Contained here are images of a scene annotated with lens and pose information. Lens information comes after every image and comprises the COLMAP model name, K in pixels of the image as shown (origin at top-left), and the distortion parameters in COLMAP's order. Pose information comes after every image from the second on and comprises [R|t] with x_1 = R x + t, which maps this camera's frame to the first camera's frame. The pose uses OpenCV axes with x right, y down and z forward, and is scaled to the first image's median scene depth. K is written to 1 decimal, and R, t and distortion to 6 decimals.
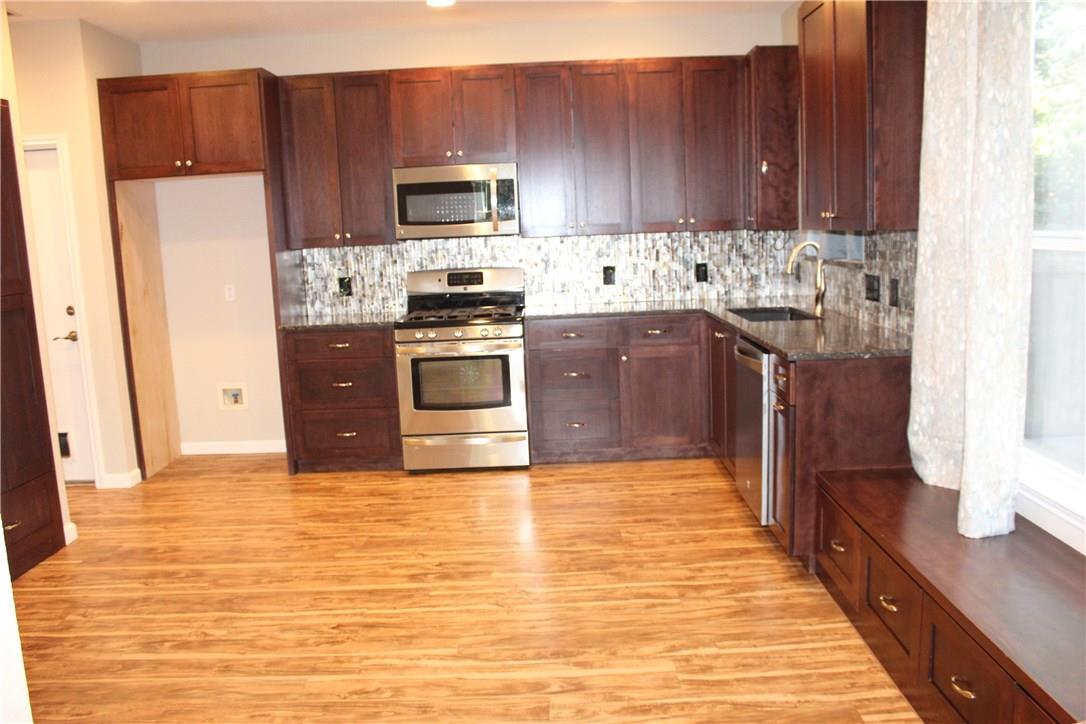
lens RADIAL K [[914.4, 0, 555.1], [0, 914.4, 364.0], [0, 0, 1]] dist [-0.156555, 0.147139]
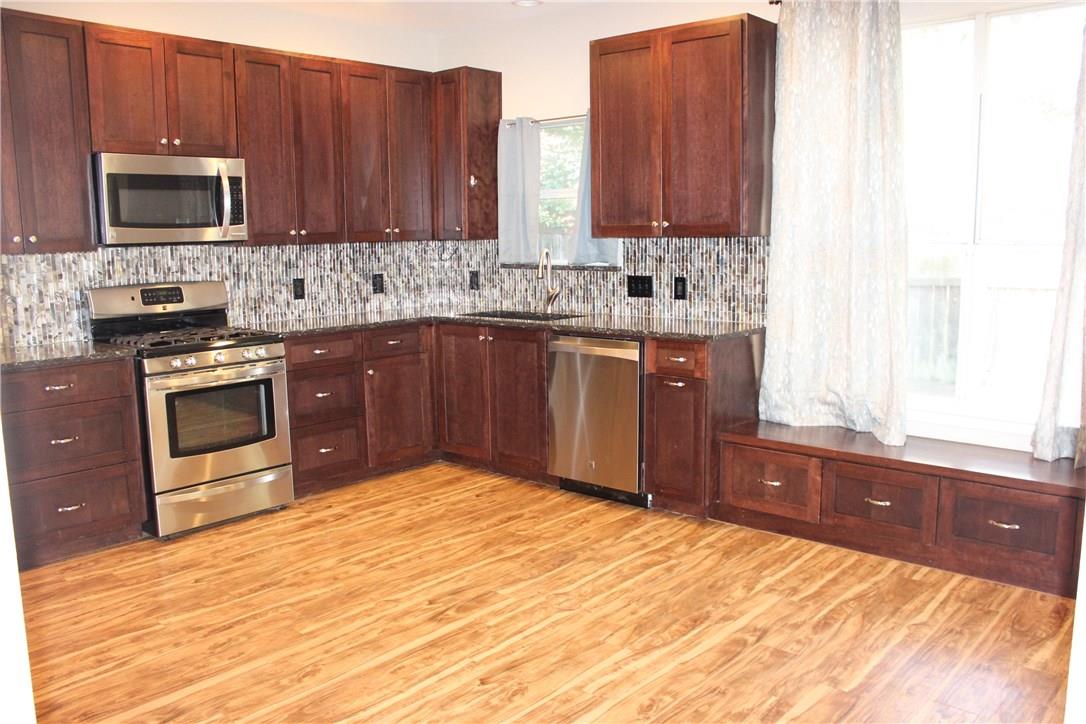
lens RADIAL K [[914.4, 0, 555.1], [0, 914.4, 364.0], [0, 0, 1]] dist [-0.156555, 0.147139]
pose [[0.657570, -0.078011, 0.749343, -0.518085], [0.103749, 0.994525, 0.012493, -0.006516], [-0.746215, 0.069528, 0.662064, 0.231807]]
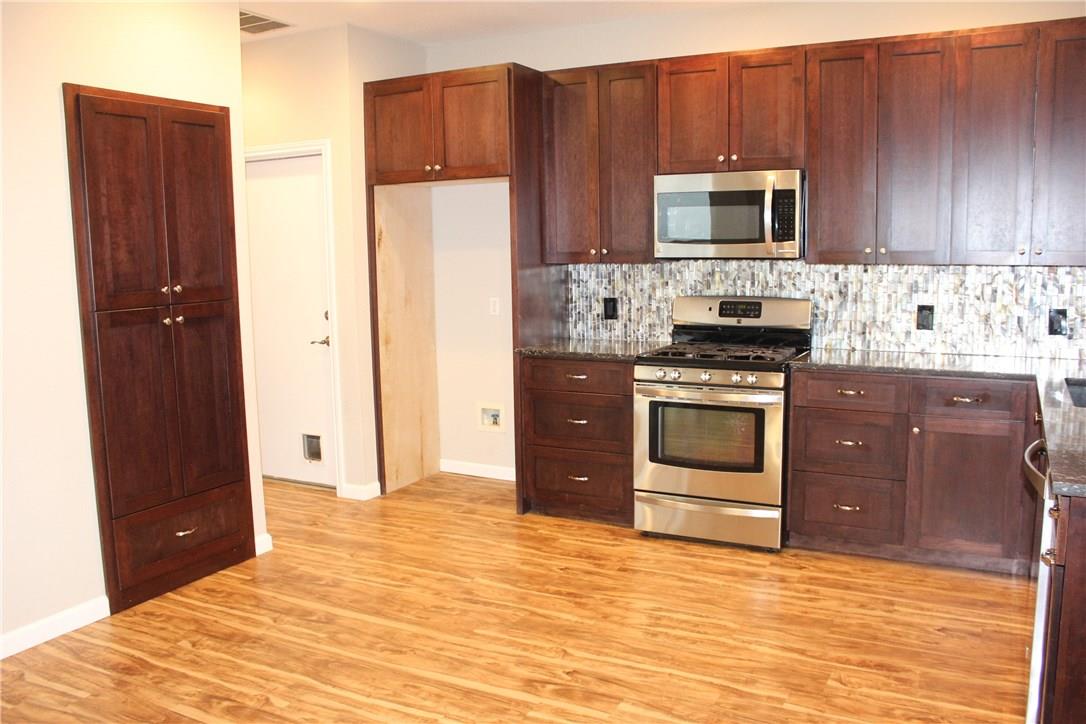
lens RADIAL K [[914.4, 0, 555.1], [0, 914.4, 364.0], [0, 0, 1]] dist [-0.156555, 0.147139]
pose [[0.885035, 0.089943, -0.456754, 0.147065], [-0.093736, 0.995493, 0.014402, -0.044161], [0.455991, 0.030068, 0.889477, 0.210434]]
